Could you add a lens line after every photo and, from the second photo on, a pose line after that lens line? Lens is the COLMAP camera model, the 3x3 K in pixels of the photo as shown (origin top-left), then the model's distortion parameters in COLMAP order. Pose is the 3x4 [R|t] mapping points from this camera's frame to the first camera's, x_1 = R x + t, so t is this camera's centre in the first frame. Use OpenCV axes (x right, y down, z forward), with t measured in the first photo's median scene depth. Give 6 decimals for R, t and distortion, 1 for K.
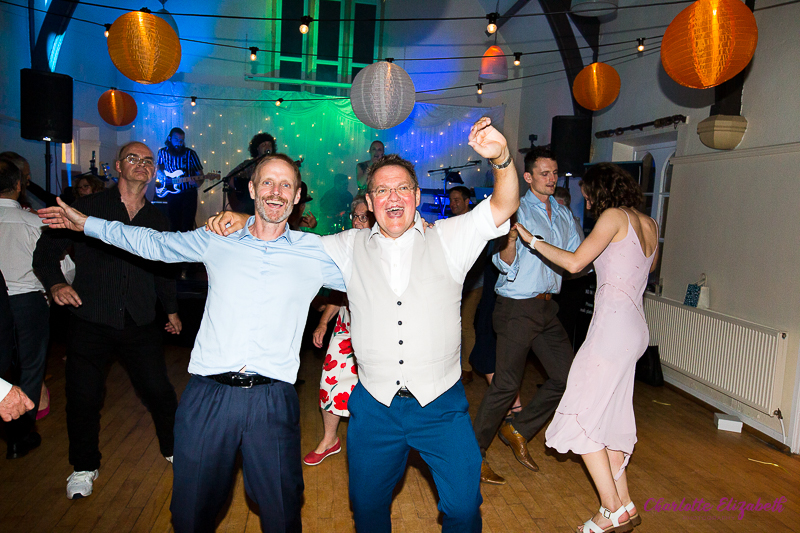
lens RADIAL K [[595.4, 0, 401.3], [0, 595.4, 268.2], [0, 0, 1]] dist [0.023315, 0.011600]
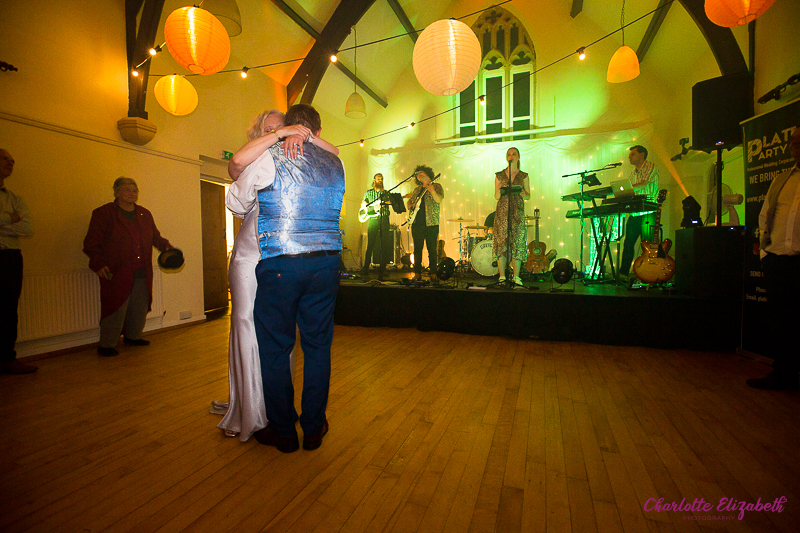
lens RADIAL K [[361.3, 0, 404.1], [0, 361.3, 263.2], [0, 0, 1]] dist [-0.038290, 0.007831]
pose [[0.871950, -0.040922, -0.487881, 0.087111], [-0.000129, 0.996482, -0.083813, 0.044543], [0.489595, 0.073144, 0.868877, 0.243822]]
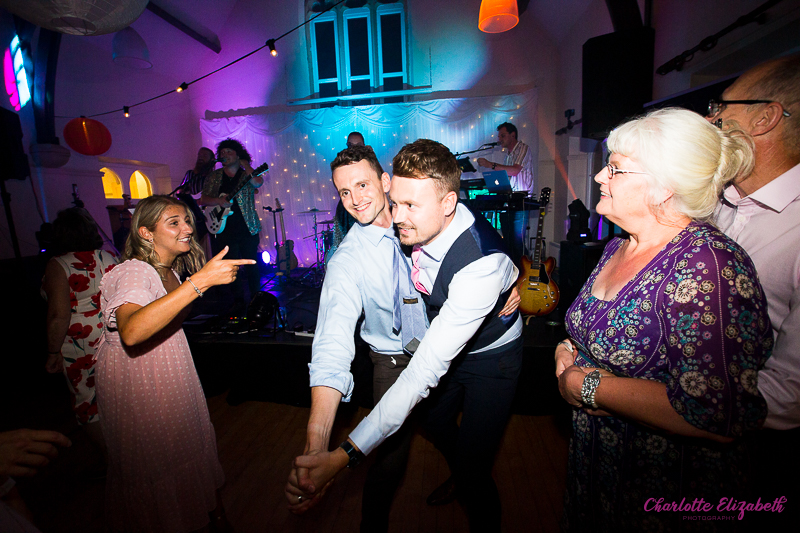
lens RADIAL K [[361.3, 0, 402.0], [0, 361.3, 265.5], [0, 0, 1]] dist [-0.038290, 0.007831]
pose [[0.960777, -0.052190, -0.272369, 0.114810], [0.067784, 0.996537, 0.048154, -0.036642], [0.268912, -0.064727, 0.960987, 0.415033]]
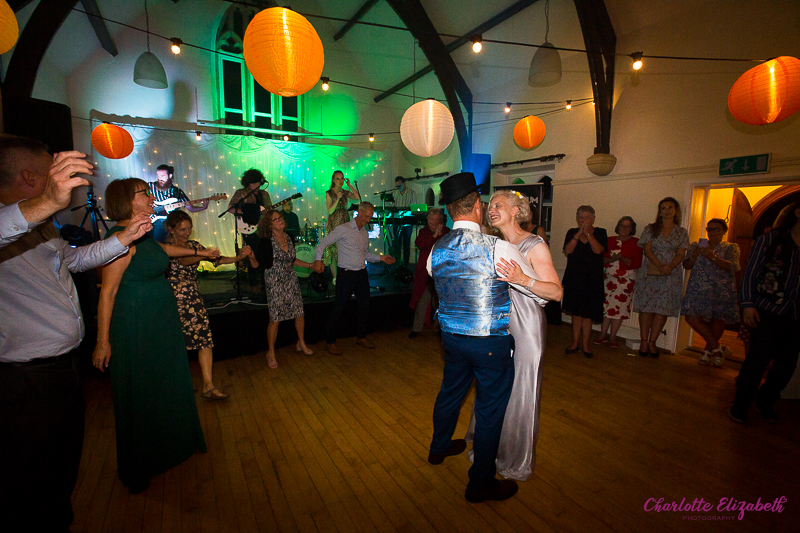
lens RADIAL K [[361.3, 0, 401.9], [0, 361.3, 266.6], [0, 0, 1]] dist [-0.038290, 0.007831]
pose [[0.915764, -0.104887, 0.387781, -0.199713], [0.092175, 0.994421, 0.051297, -0.026199], [-0.390998, -0.011232, 0.920323, 0.168357]]
